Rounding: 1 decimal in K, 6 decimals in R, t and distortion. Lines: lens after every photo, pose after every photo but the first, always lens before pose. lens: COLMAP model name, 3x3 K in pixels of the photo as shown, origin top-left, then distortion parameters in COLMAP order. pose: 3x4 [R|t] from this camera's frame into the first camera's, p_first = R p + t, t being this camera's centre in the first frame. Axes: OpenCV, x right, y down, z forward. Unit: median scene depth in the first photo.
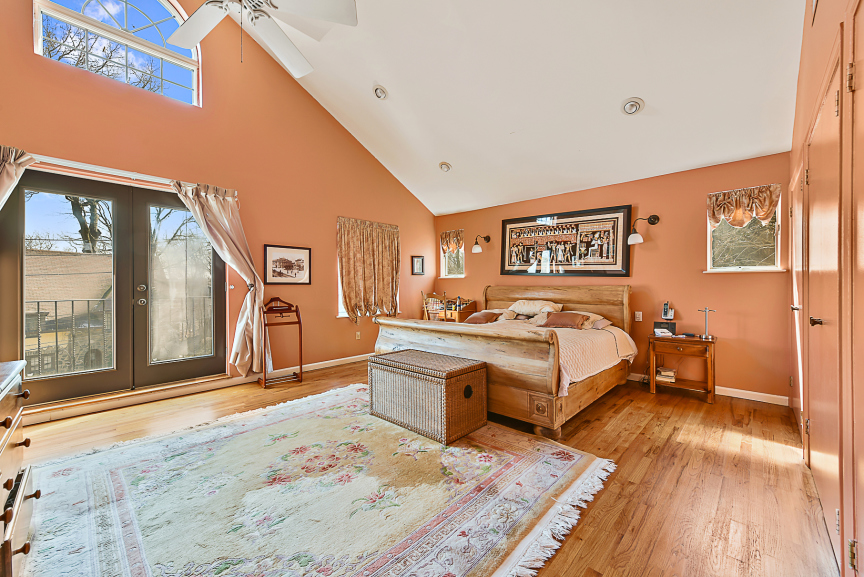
lens RADIAL K [[344.0, 0, 433.2], [0, 344.0, 289.7], [0, 0, 1]] dist [0.004306, 0.000046]
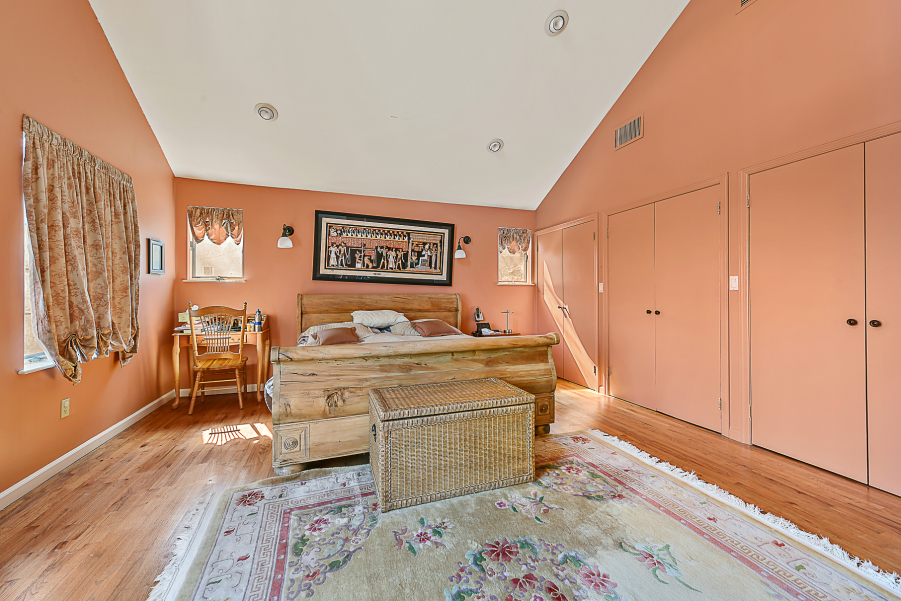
lens RADIAL K [[358.8, 0, 447.5], [0, 358.8, 296.3], [0, 0, 1]] dist [0.004306, 0.000046]
pose [[0.464827, -0.001904, 0.885399, -0.467056], [0.010061, 0.999944, -0.003131, -0.000760], [-0.885344, 0.010364, 0.464821, 0.429413]]
